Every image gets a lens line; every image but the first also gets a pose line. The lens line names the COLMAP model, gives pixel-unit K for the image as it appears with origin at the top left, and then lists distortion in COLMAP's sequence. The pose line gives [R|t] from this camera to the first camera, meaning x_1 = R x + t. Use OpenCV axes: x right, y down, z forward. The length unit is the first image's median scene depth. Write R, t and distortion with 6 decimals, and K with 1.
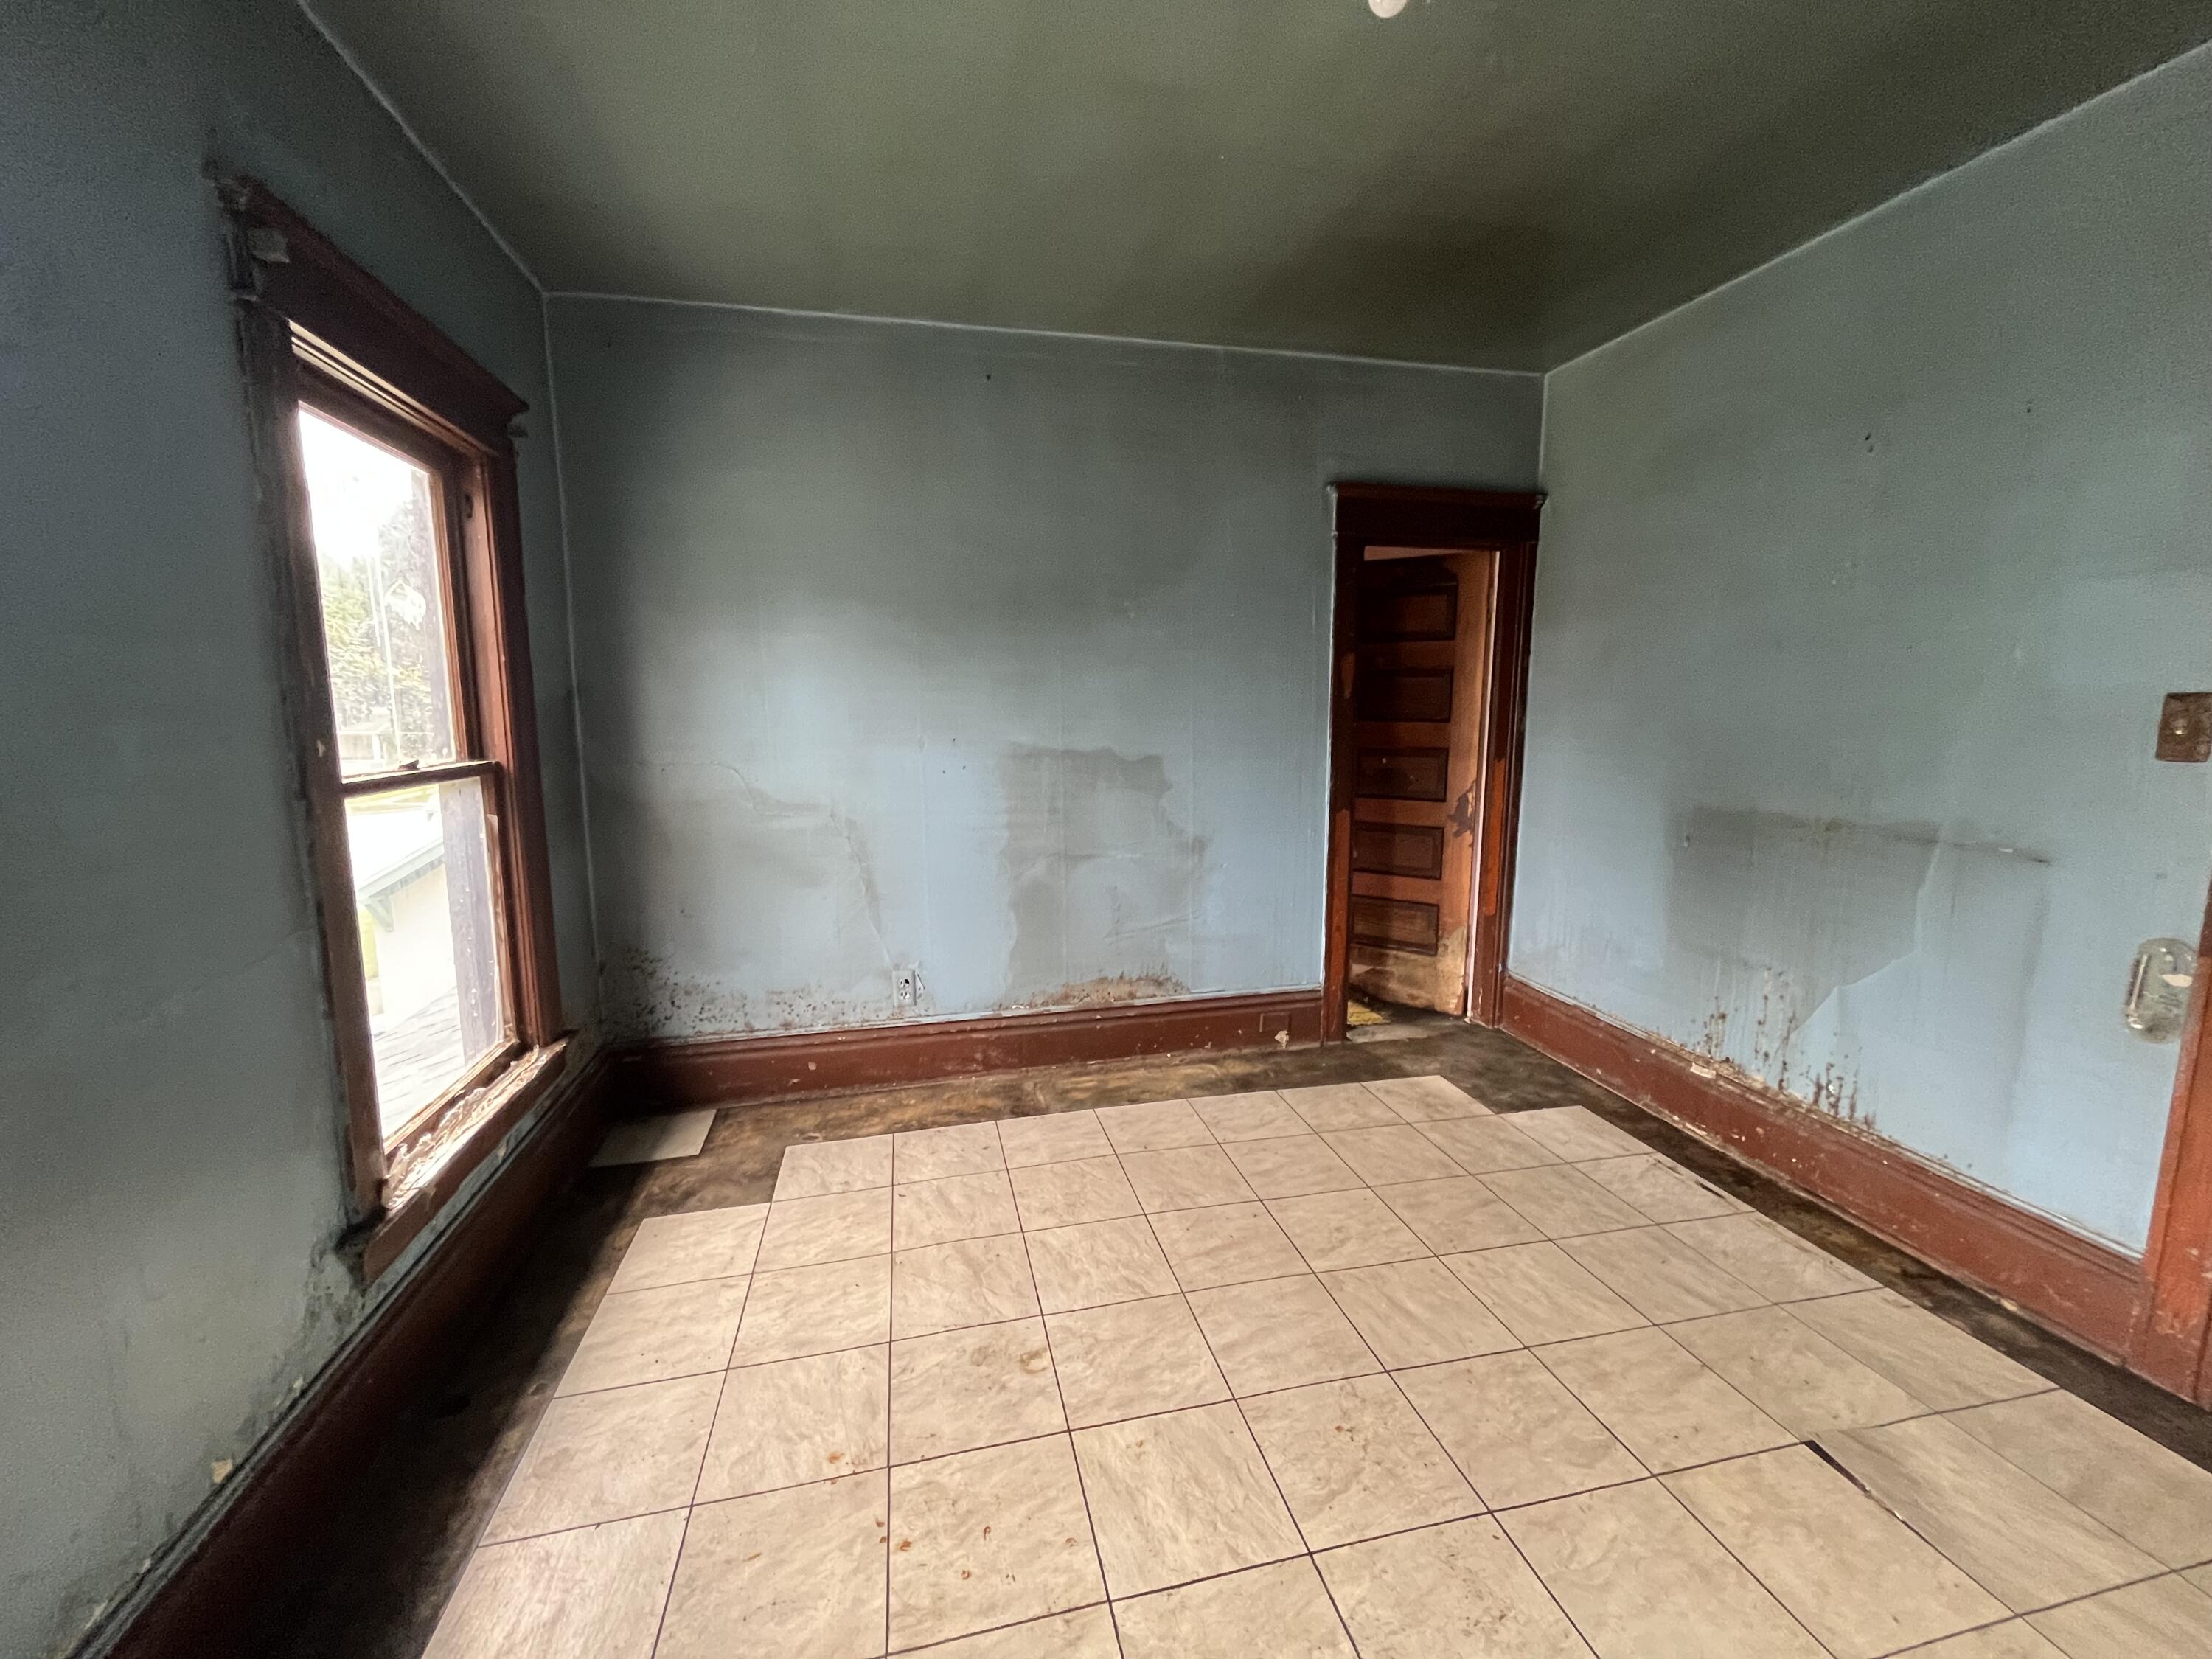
lens RADIAL K [[886.7, 0, 1106.2], [0, 886.7, 823.6], [0, 0, 1]] dist [-0.002943, -0.000242]
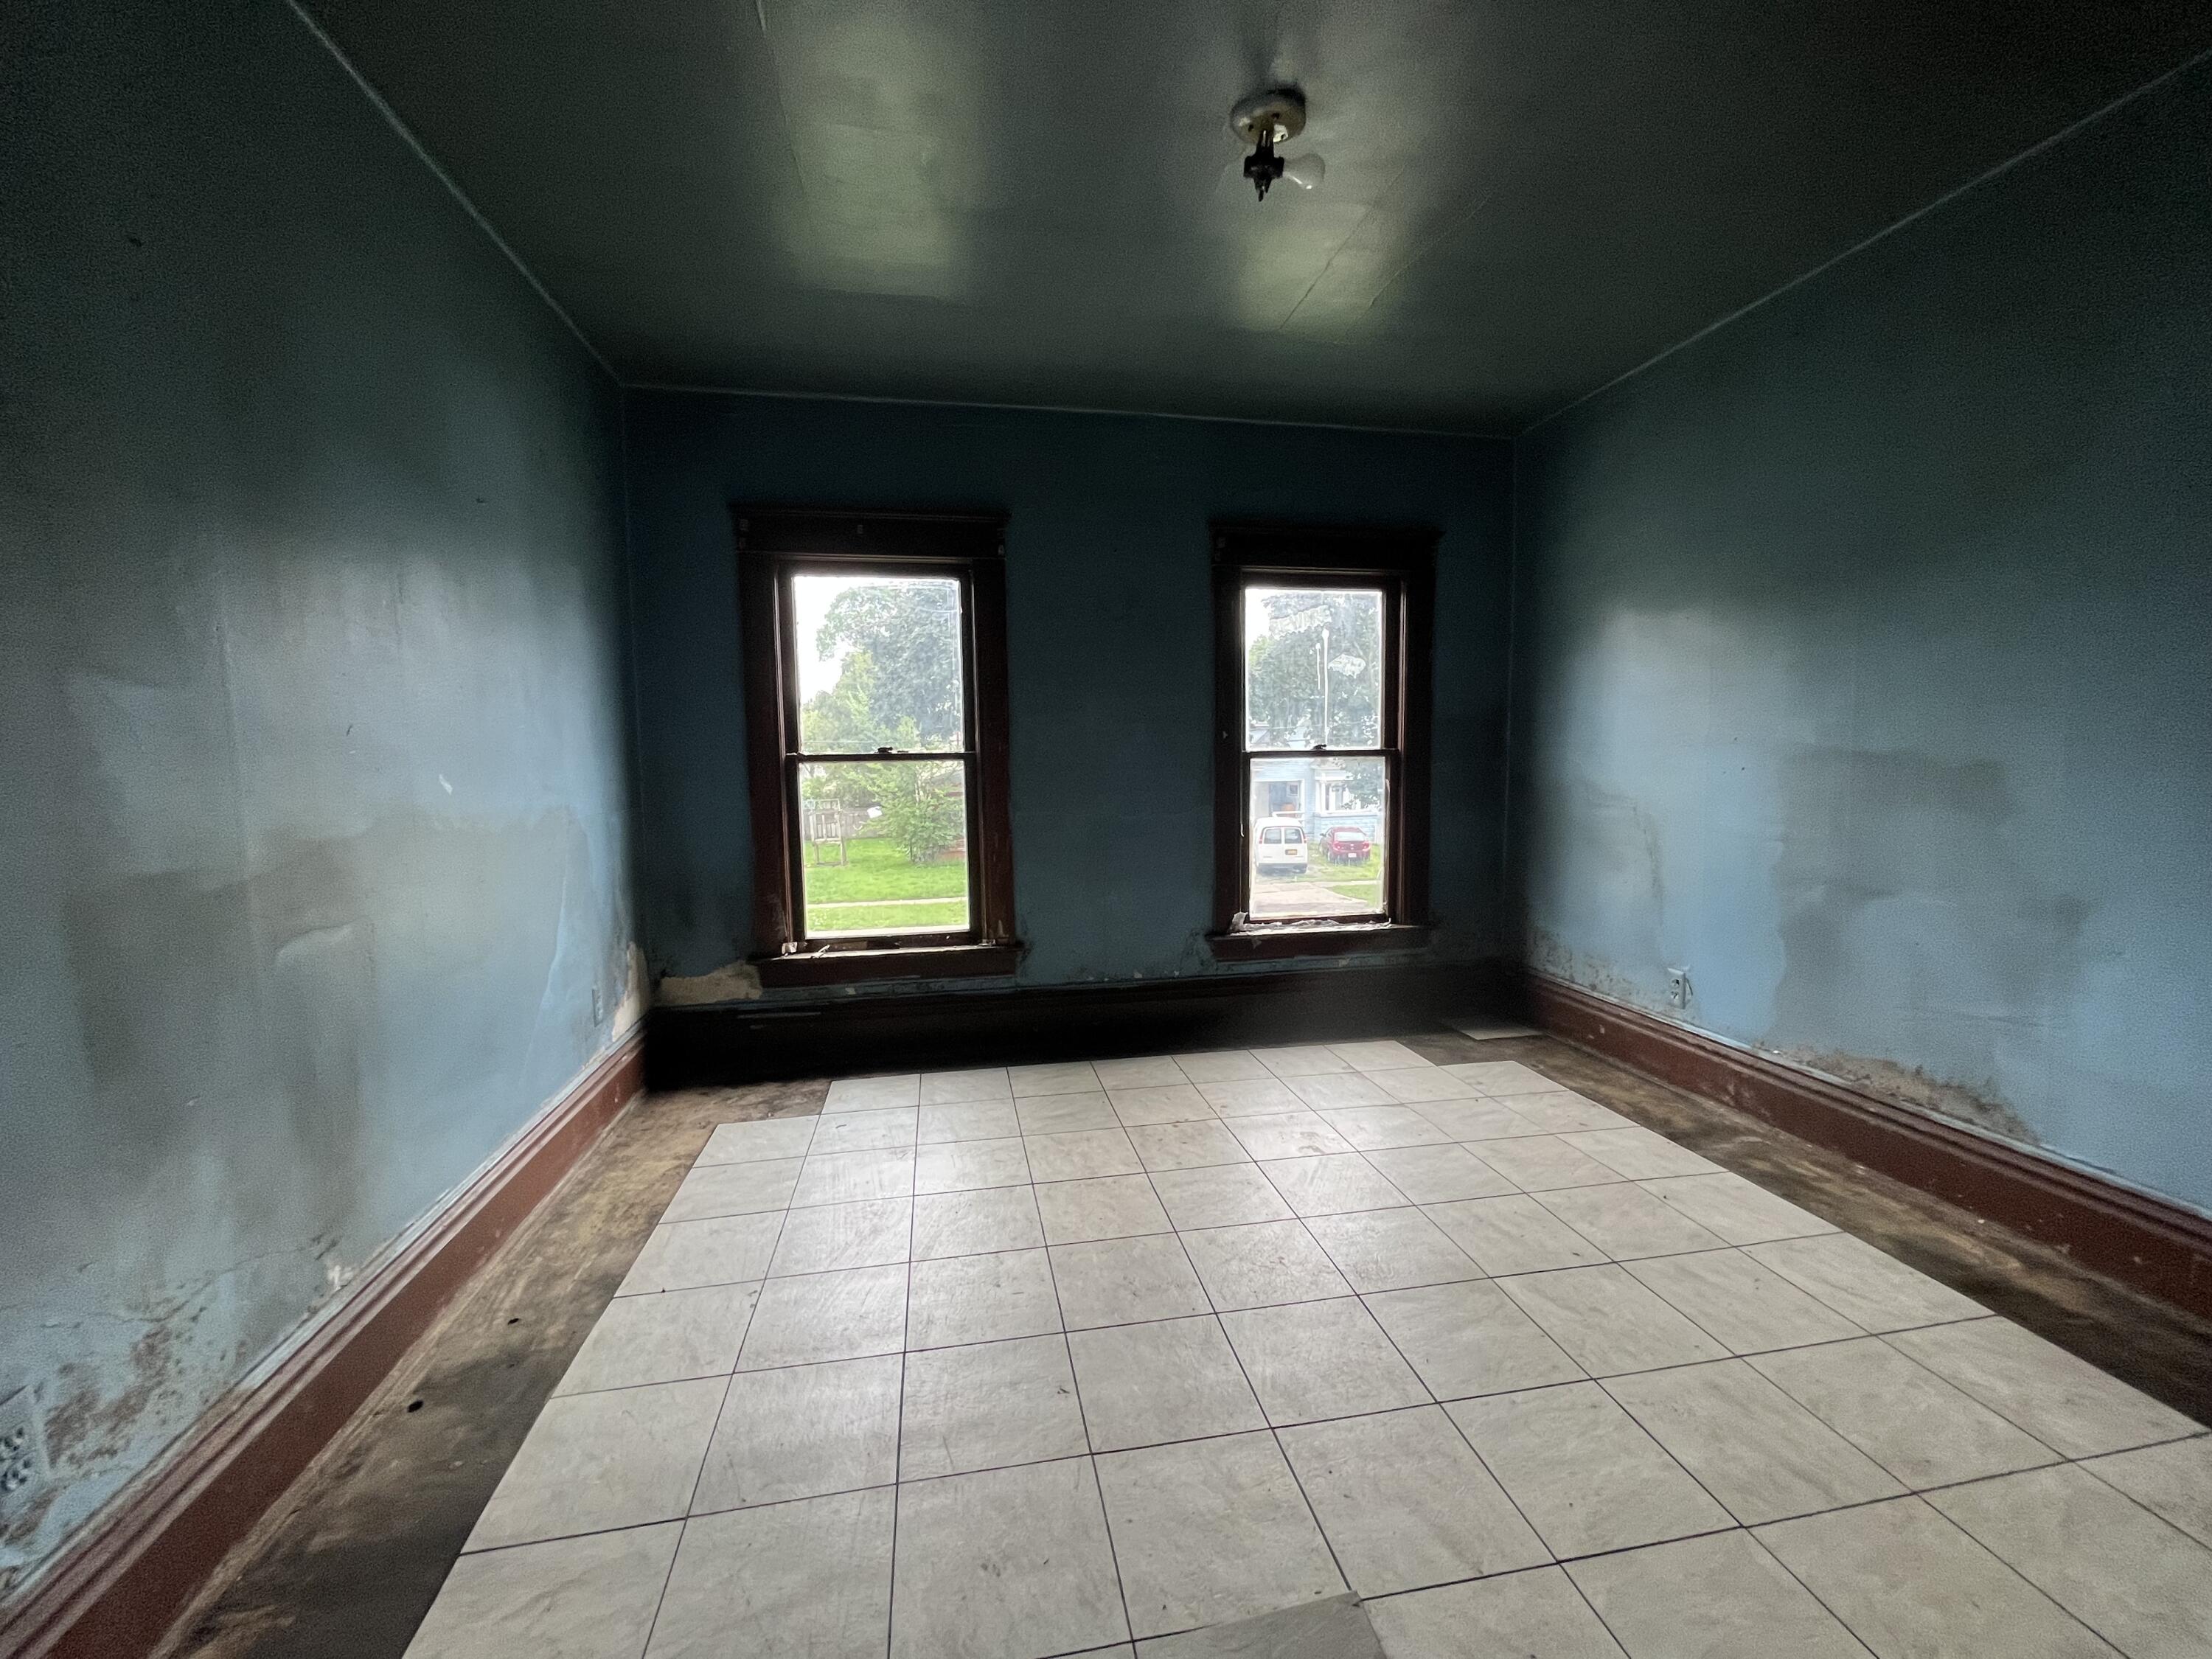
lens RADIAL K [[886.7, 0, 1103.2], [0, 886.7, 827.5], [0, 0, 1]] dist [-0.002943, -0.000242]
pose [[-0.043186, 0.090168, -0.994990, 0.774659], [-0.118088, 0.988477, 0.094703, -0.011544], [0.992064, 0.121586, -0.032041, 0.368466]]
